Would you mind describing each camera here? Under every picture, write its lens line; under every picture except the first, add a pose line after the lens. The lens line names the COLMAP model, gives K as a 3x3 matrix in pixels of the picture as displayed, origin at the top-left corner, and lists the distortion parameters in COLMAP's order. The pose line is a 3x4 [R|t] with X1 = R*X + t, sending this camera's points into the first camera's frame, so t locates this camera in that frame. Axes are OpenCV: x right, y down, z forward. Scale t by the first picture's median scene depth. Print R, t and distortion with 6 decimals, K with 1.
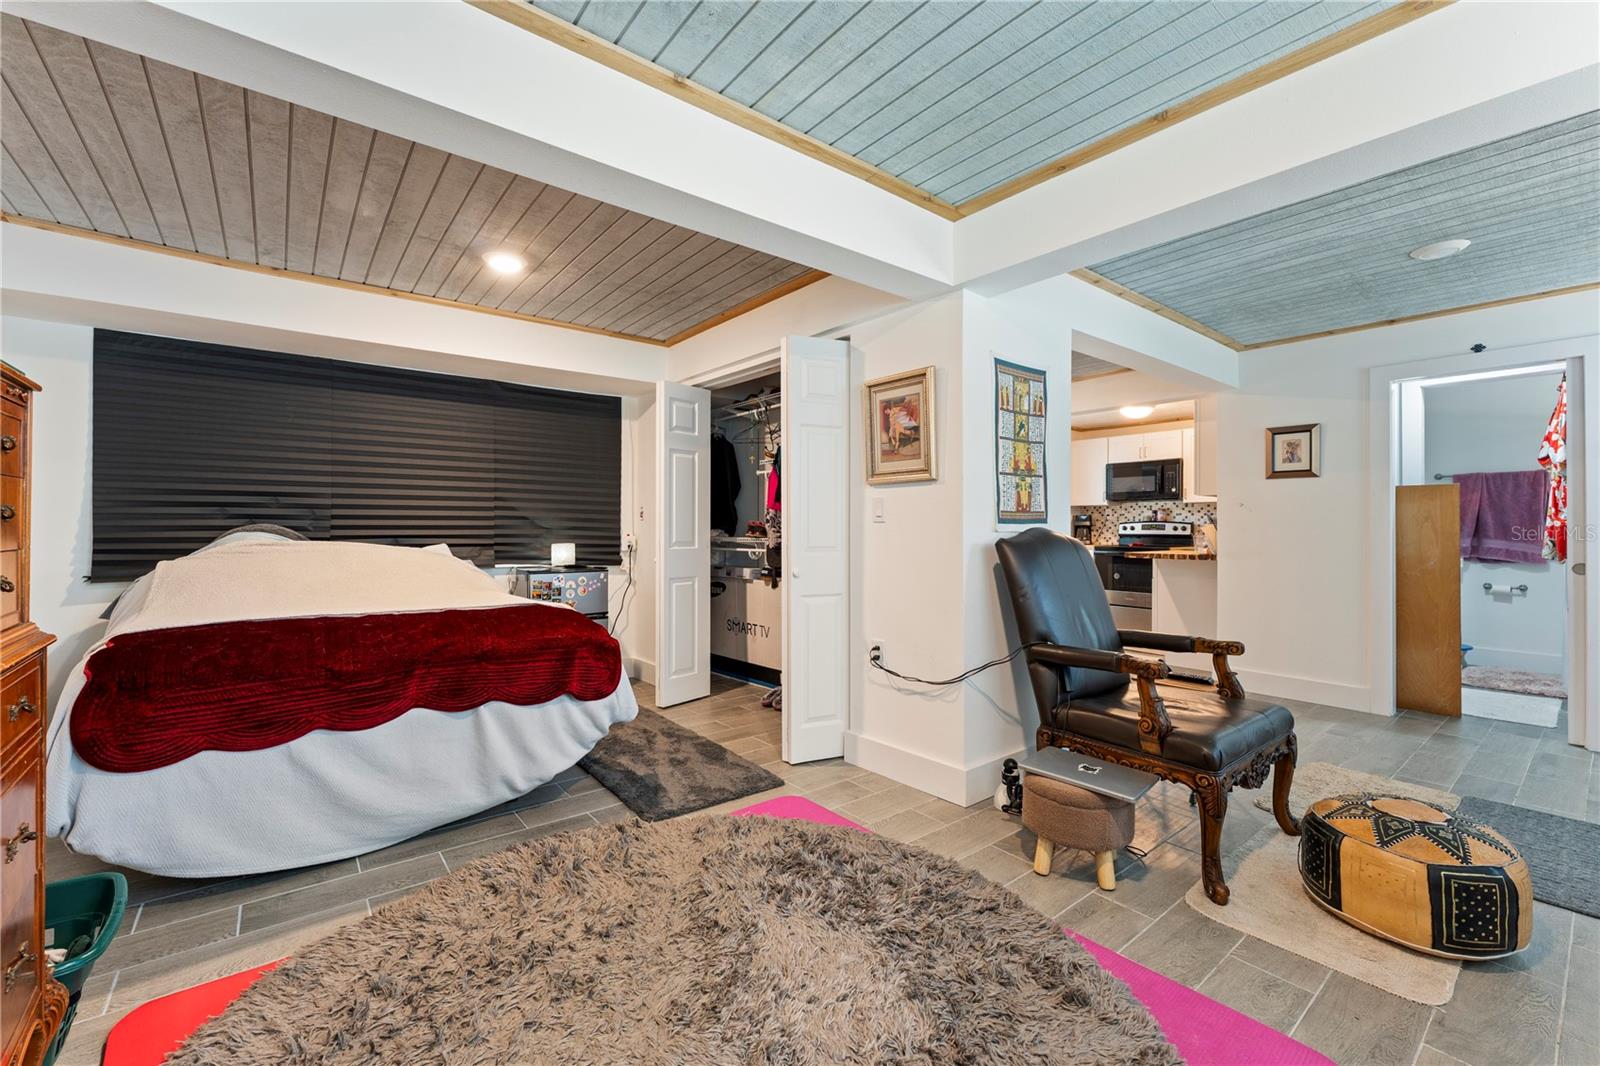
lens RADIAL K [[657.1, 0, 797.8], [0, 657.1, 530.5], [0, 0, 1]] dist [0.021198, -0.001590]
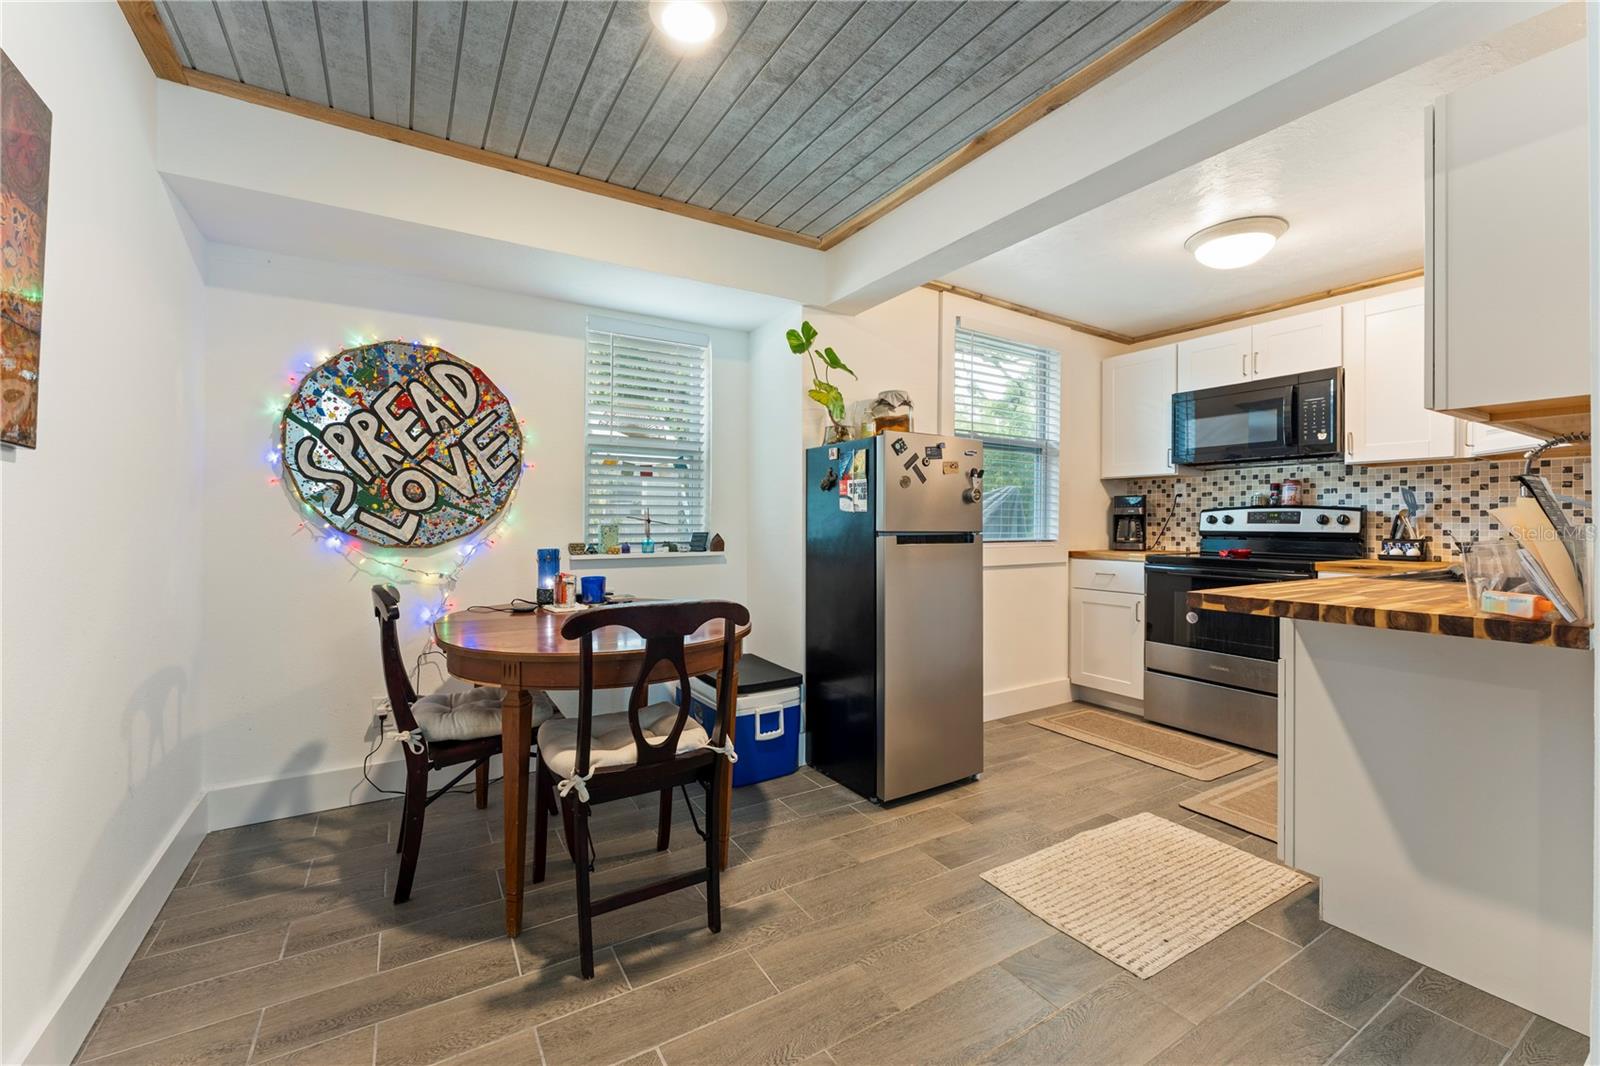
lens RADIAL K [[657.1, 0, 804.7], [0, 657.1, 526.6], [0, 0, 1]] dist [0.021198, -0.001590]
pose [[0.993725, 0.001144, -0.111849, 0.245025], [-0.001010, 0.999999, 0.001249, 0.001530], [0.111850, -0.001128, 0.993724, 0.466740]]
